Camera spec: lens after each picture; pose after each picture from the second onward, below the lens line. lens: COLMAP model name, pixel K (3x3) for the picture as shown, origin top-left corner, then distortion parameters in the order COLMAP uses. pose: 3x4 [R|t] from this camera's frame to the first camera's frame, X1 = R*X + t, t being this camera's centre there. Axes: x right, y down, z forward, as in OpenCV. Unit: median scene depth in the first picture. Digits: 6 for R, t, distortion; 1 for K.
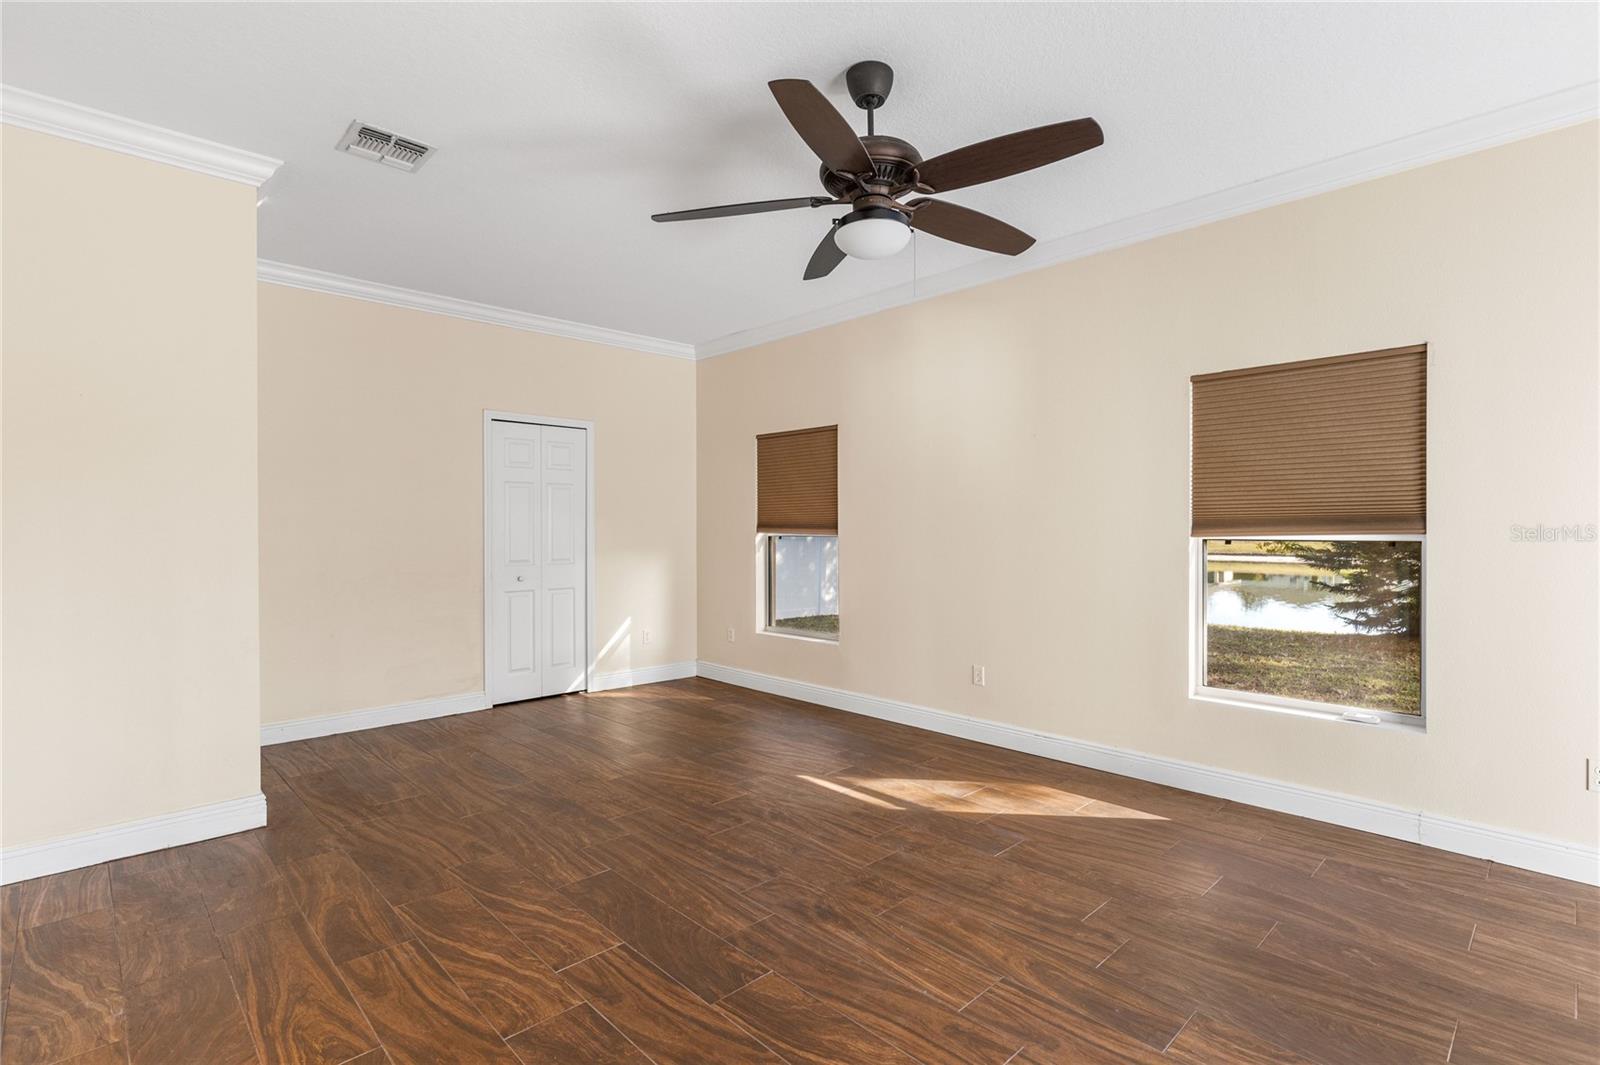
lens RADIAL K [[770.8, 0, 800.0], [0, 770.8, 532.5], [0, 0, 1]] dist [0.000132, 0.000077]
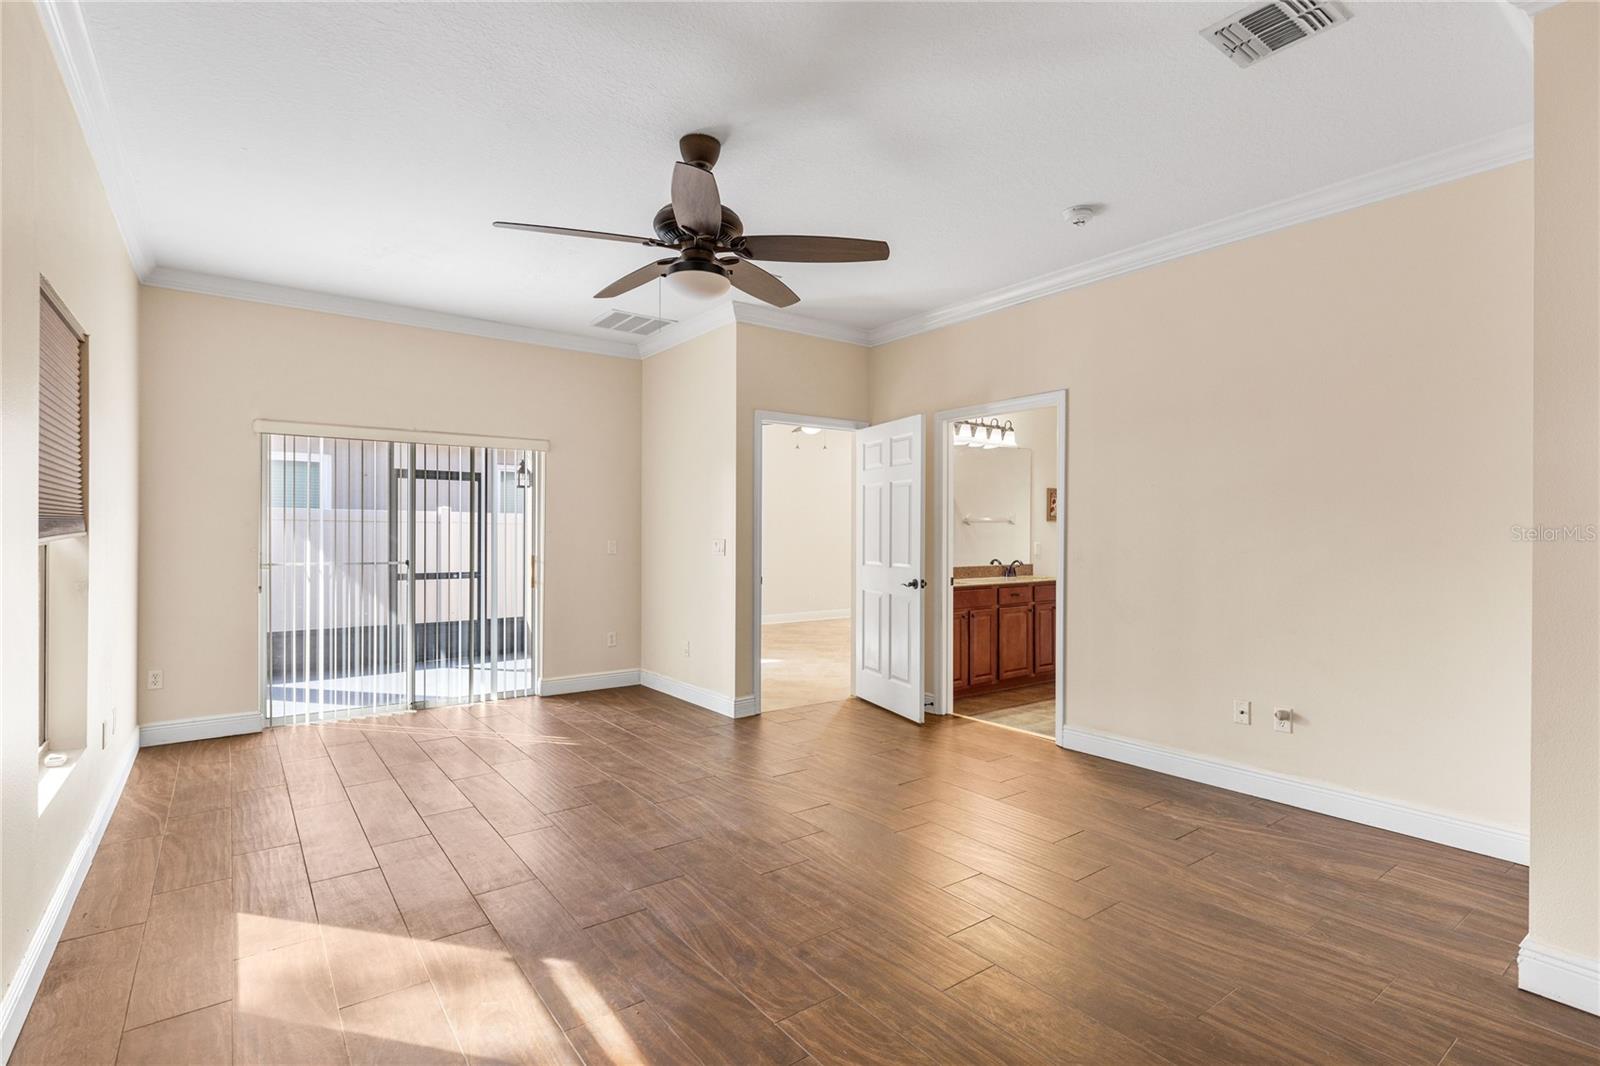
lens RADIAL K [[770.8, 0, 800.0], [0, 770.8, 533.0], [0, 0, 1]] dist [0.000132, 0.000077]
pose [[-0.992164, -0.003055, 0.124902, -0.173376], [-0.002828, 0.999994, 0.001990, -0.005967], [-0.124908, 0.001622, -0.992167, 1.794736]]
